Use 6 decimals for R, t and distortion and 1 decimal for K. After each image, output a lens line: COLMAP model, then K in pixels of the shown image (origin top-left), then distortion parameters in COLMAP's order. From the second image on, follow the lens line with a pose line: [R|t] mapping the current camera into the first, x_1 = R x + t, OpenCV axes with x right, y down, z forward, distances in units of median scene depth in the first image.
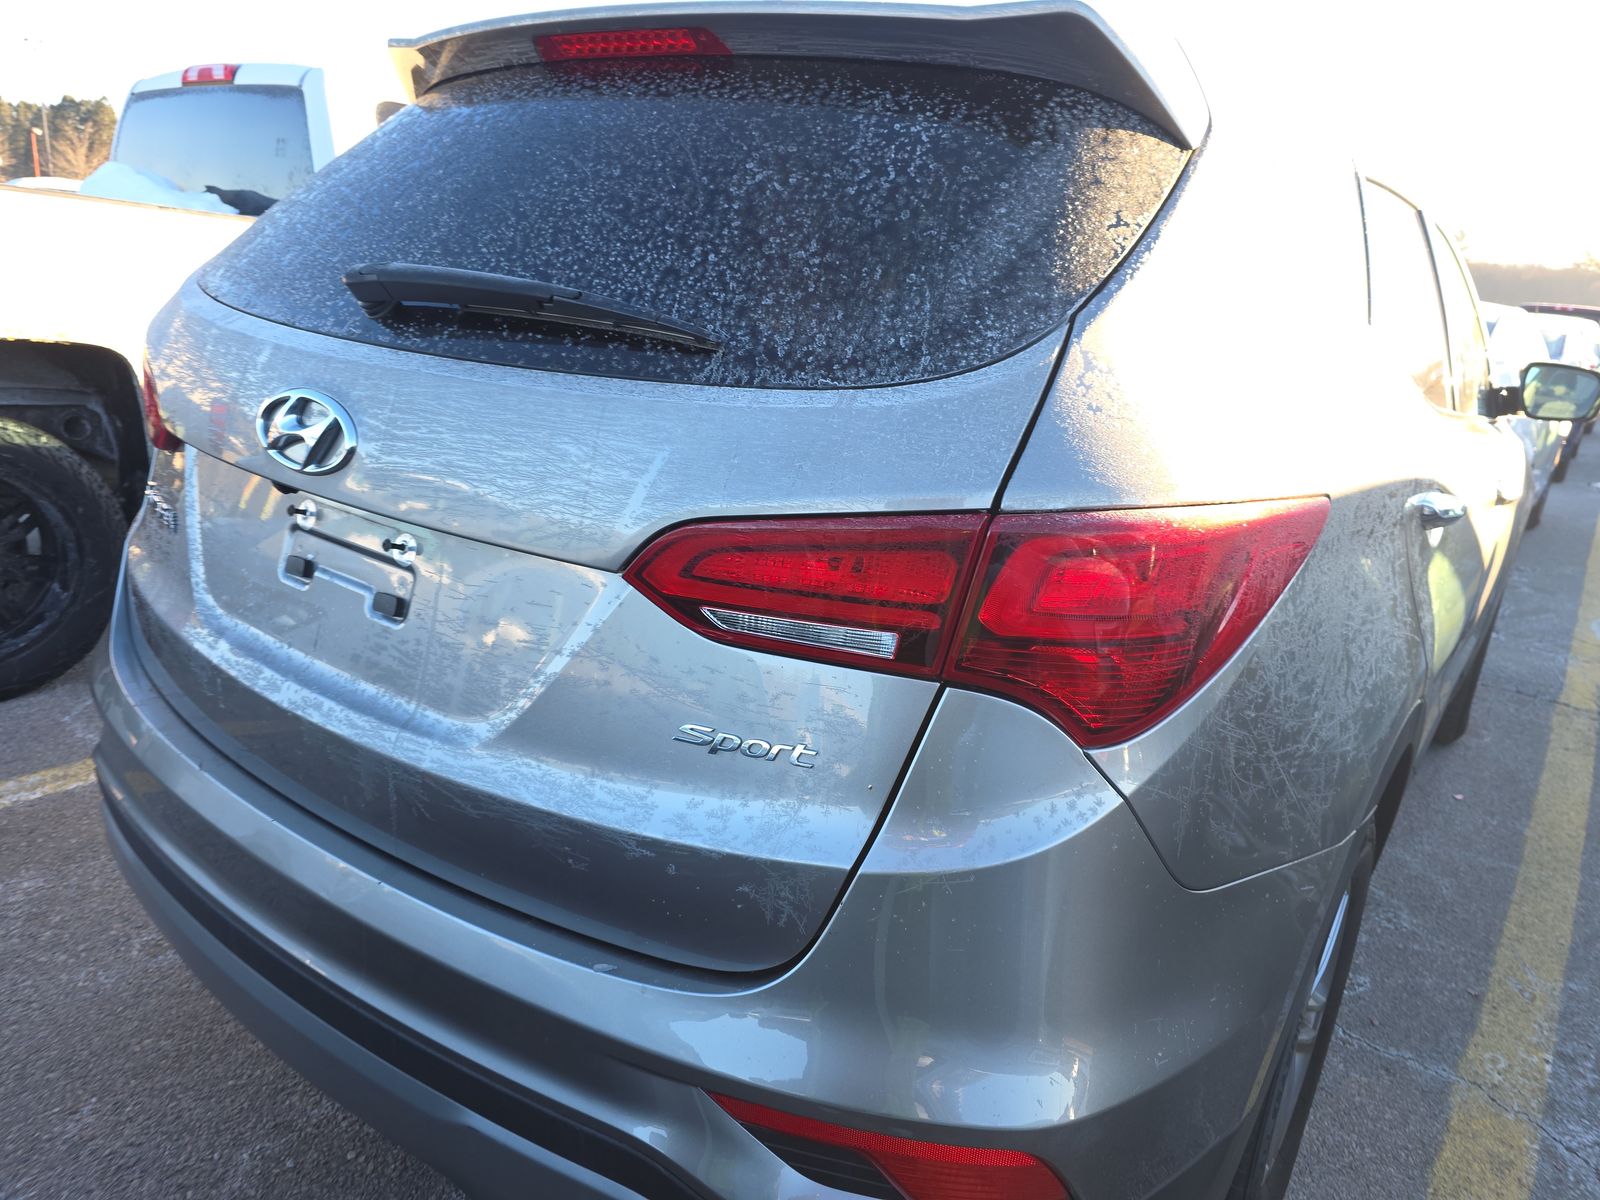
lens RADIAL K [[847.3, 0, 800.0], [0, 847.3, 600.0], [0, 0, 1]] dist [0.104717, -0.061594]
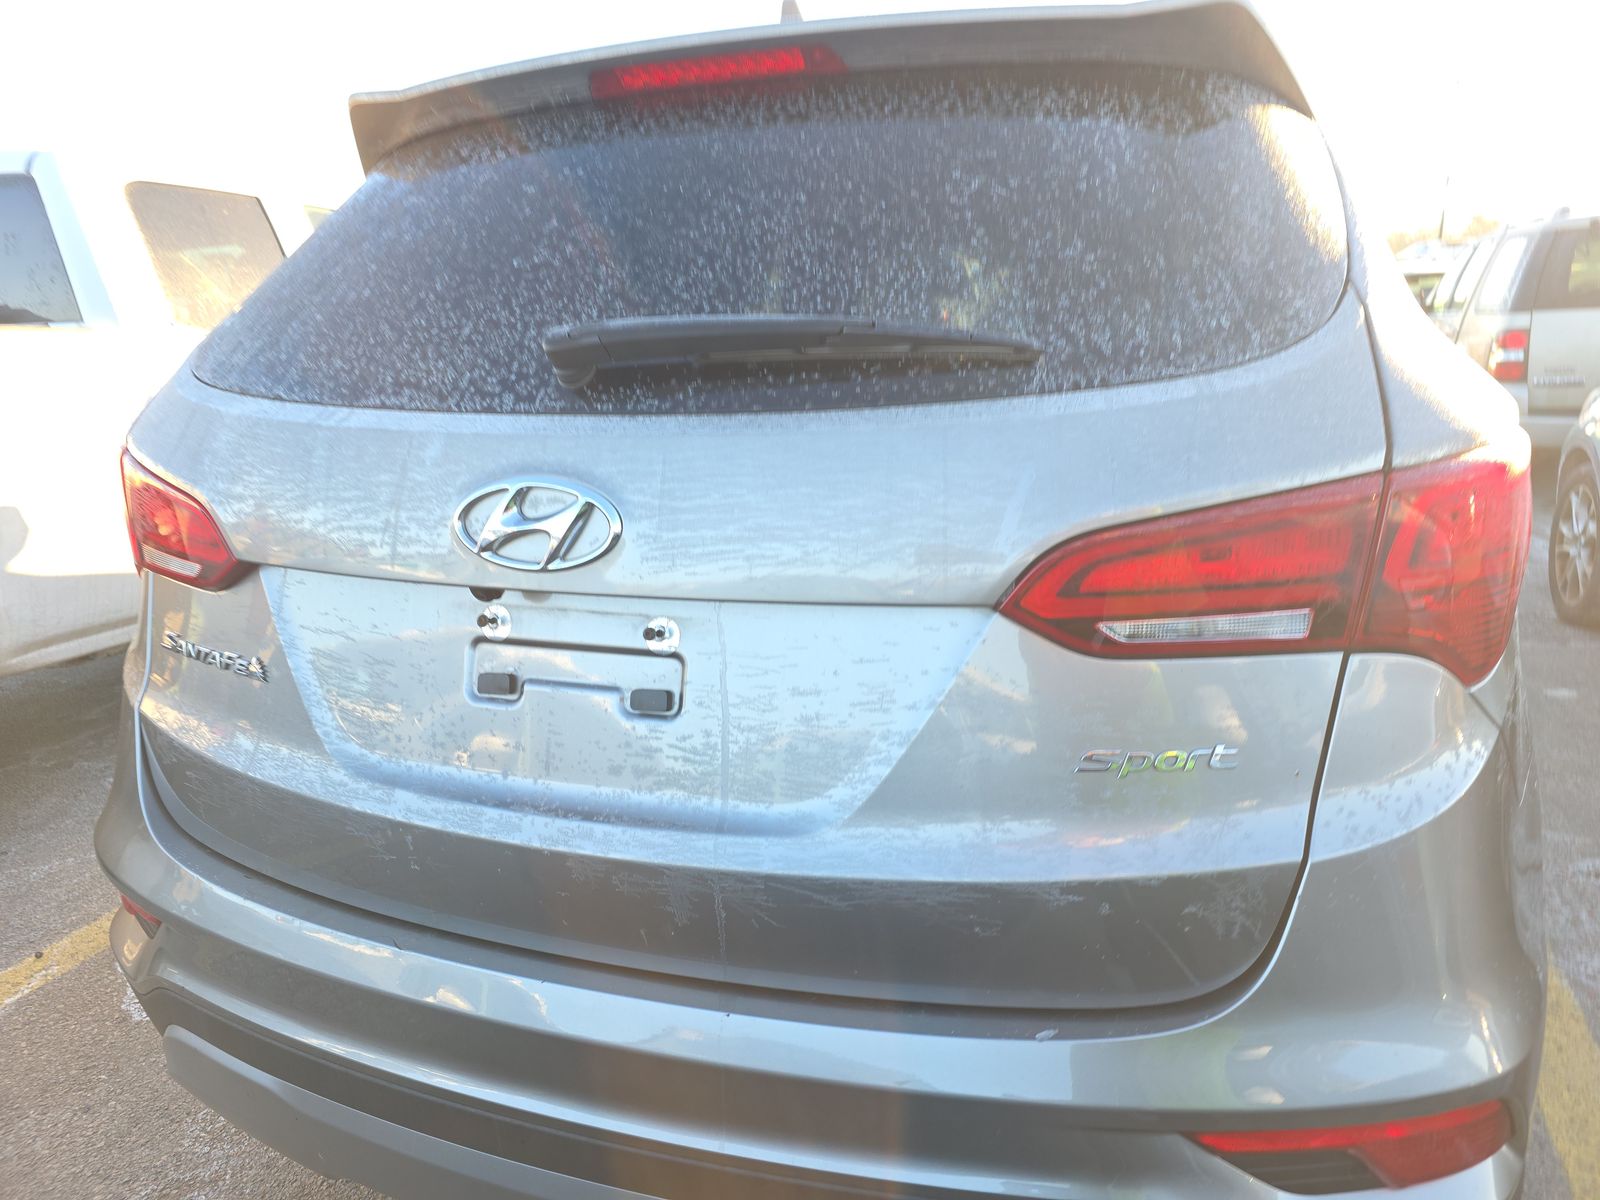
lens RADIAL K [[847.3, 0, 800.0], [0, 847.3, 600.0], [0, 0, 1]] dist [0.104717, -0.061594]
pose [[0.957094, -0.187306, 0.221107, -0.579066], [0.194614, 0.980812, -0.011542, -0.064710], [-0.214703, 0.054077, 0.975181, 0.129079]]
